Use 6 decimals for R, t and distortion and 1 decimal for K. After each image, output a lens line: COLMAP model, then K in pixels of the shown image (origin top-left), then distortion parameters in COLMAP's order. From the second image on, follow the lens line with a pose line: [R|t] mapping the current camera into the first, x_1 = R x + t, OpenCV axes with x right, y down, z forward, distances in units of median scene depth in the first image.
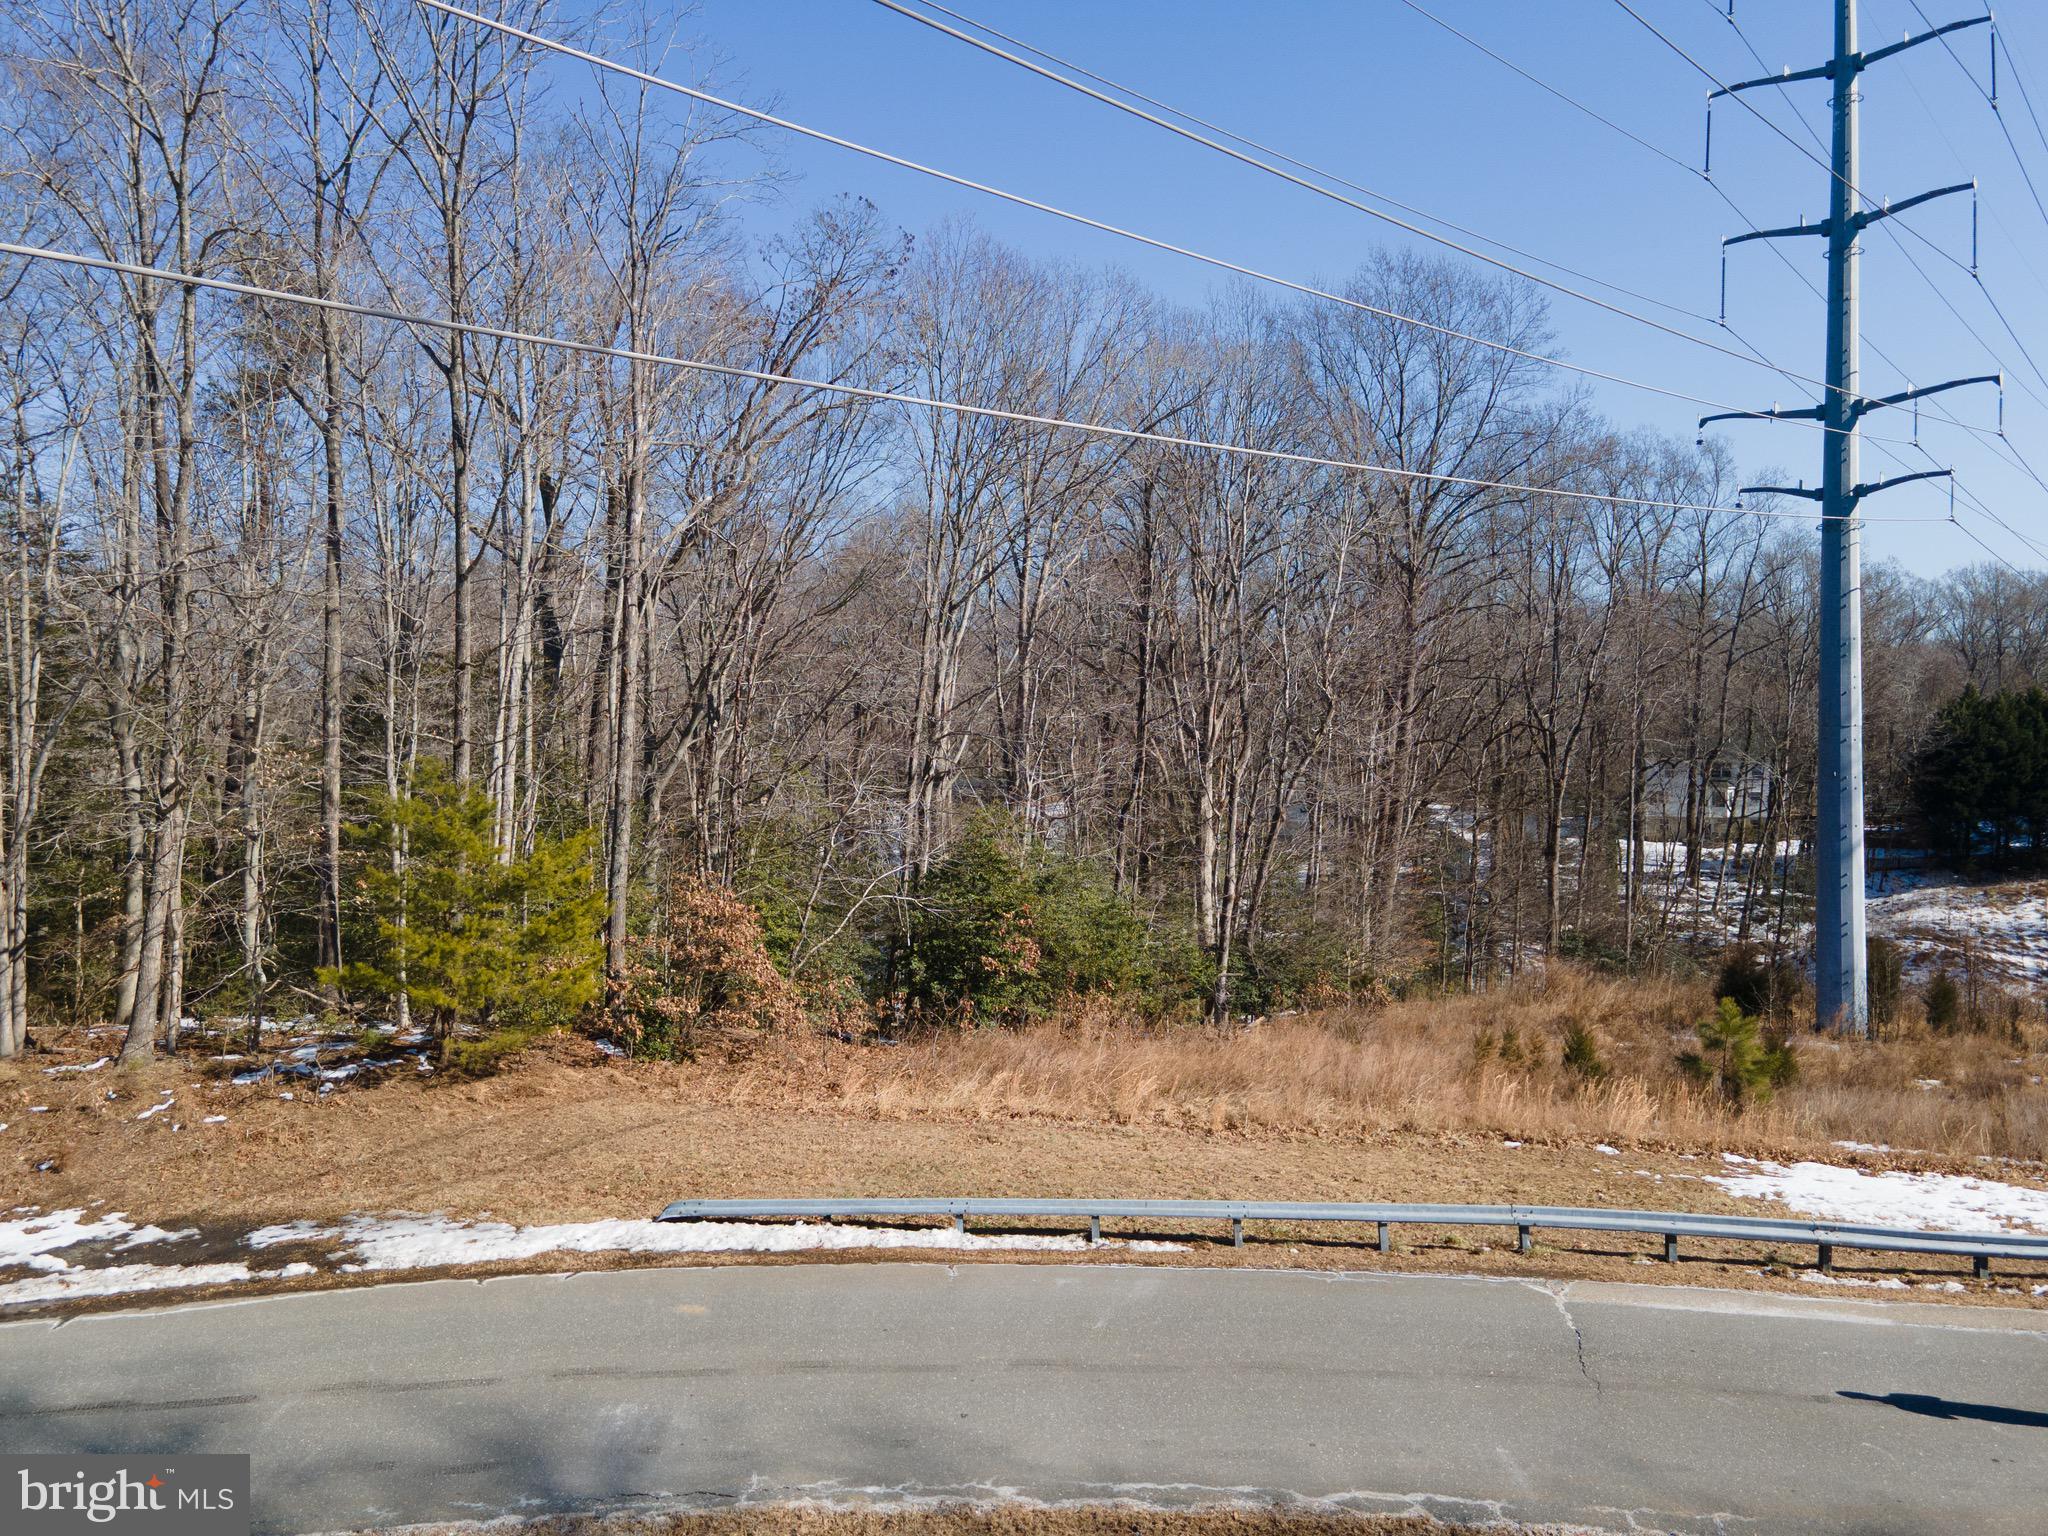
lens RADIAL K [[1494.8, 0, 1024.0], [0, 1494.8, 768.0], [0, 0, 1]] dist [0.026888, 0.026989]
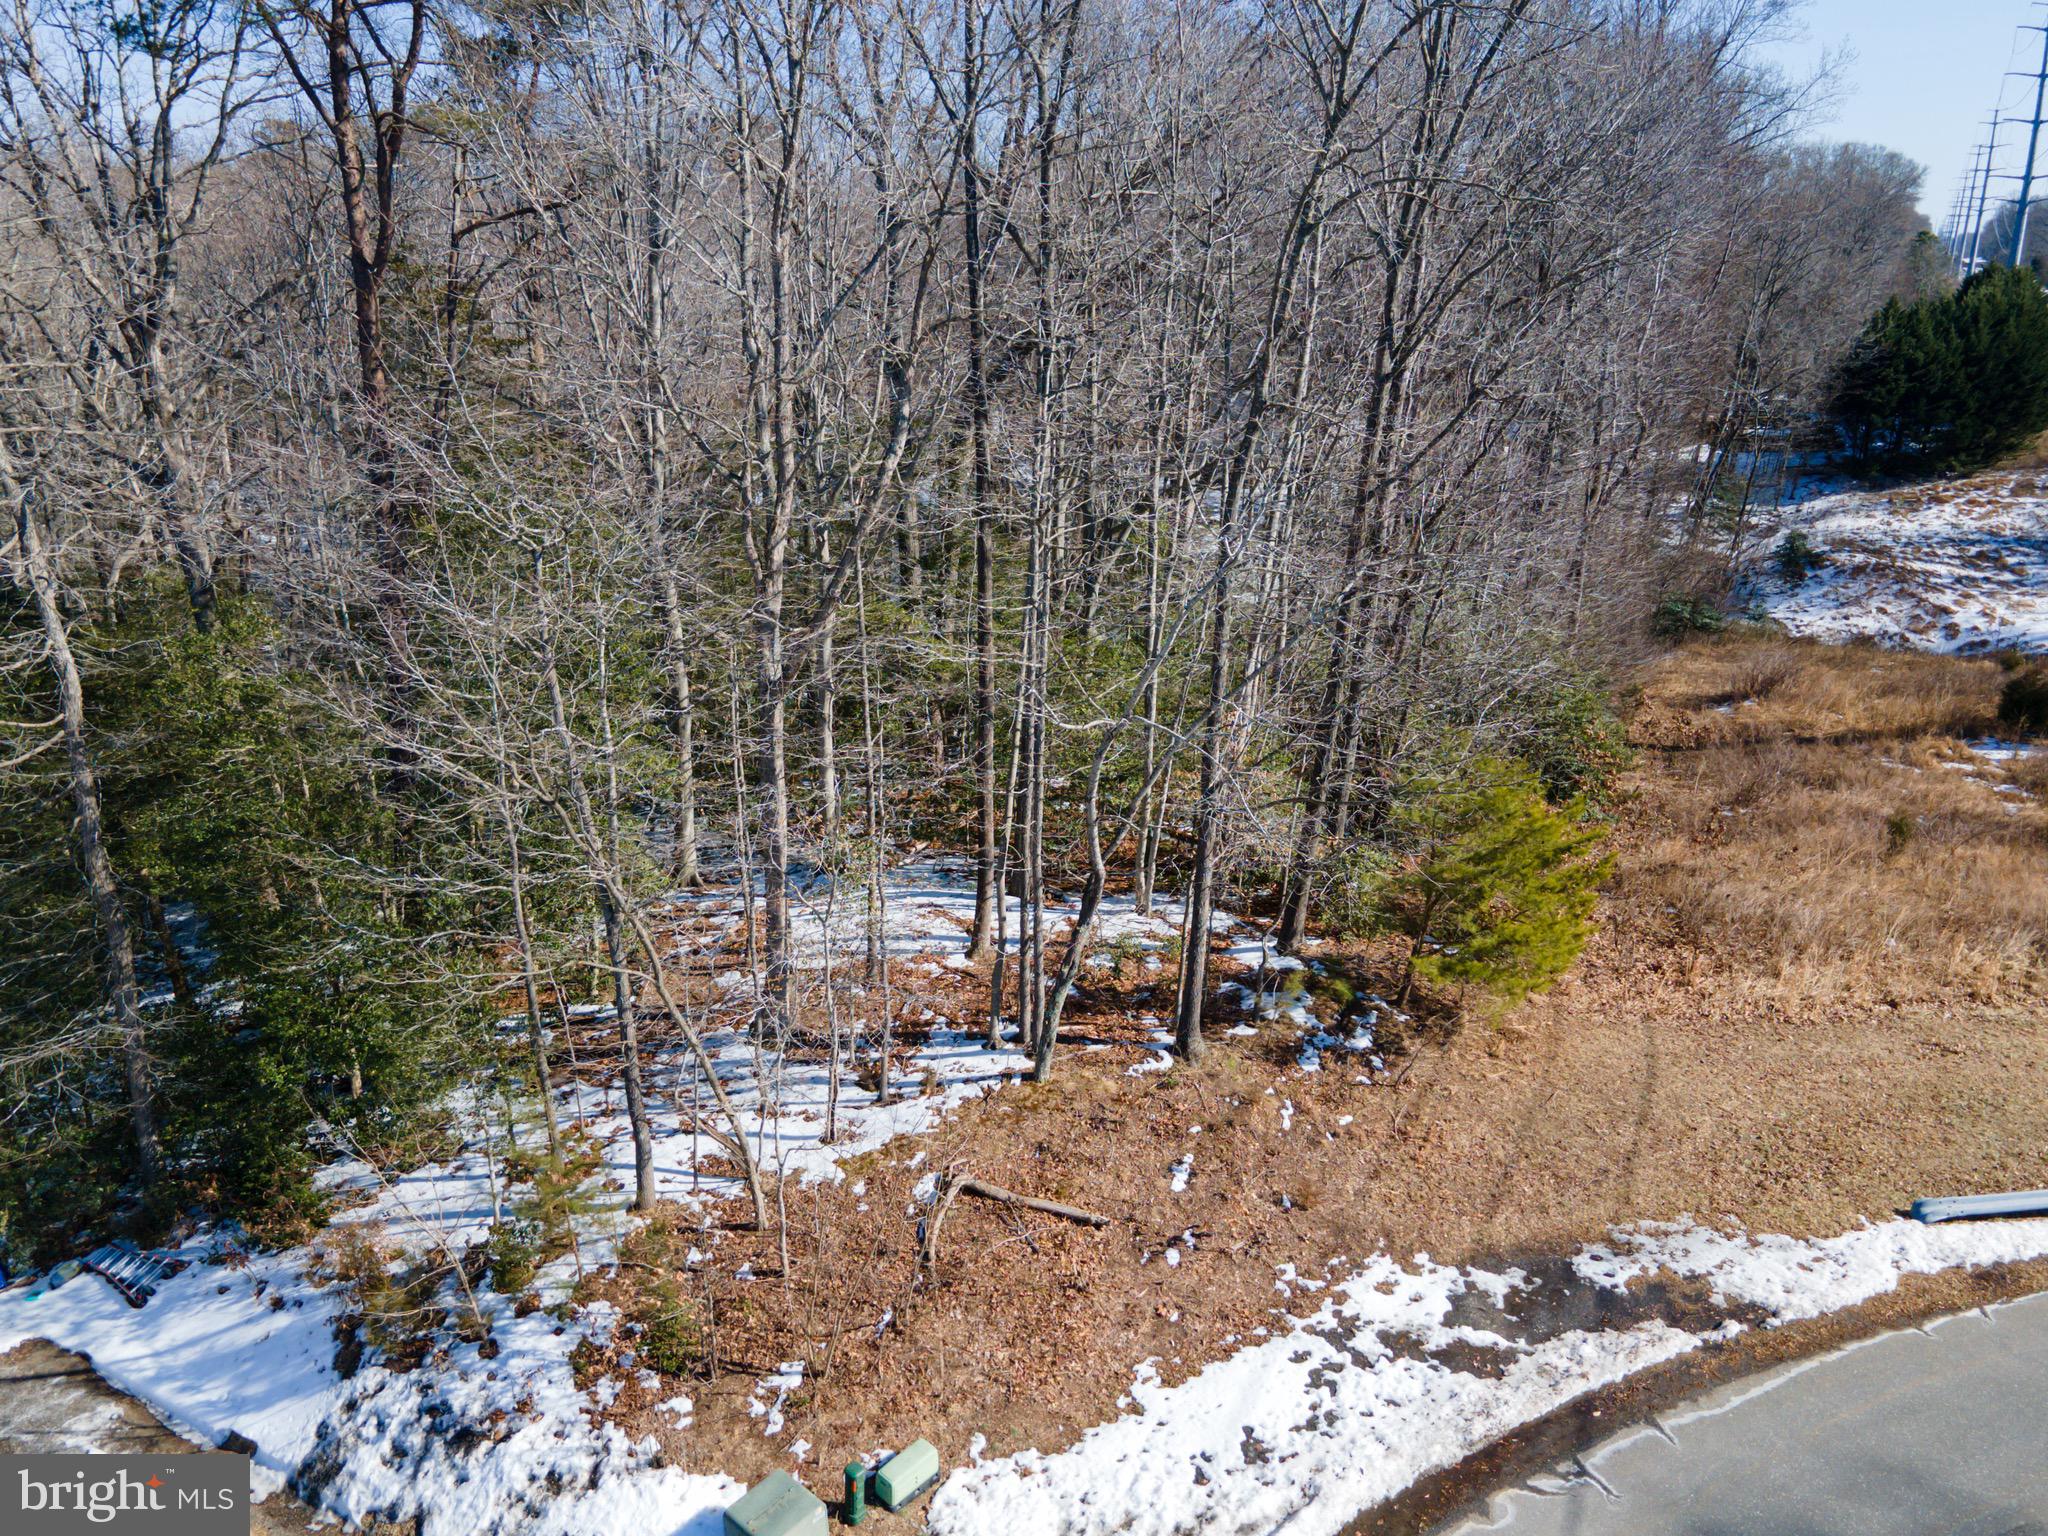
lens RADIAL K [[1494.8, 0, 1024.0], [0, 1494.8, 768.0], [0, 0, 1]] dist [0.026888, 0.026989]
pose [[0.981515, -0.062923, 0.180745, -1.046405], [0.006928, 0.955470, 0.295008, -0.328807], [-0.191260, -0.288302, 0.938244, 0.202217]]
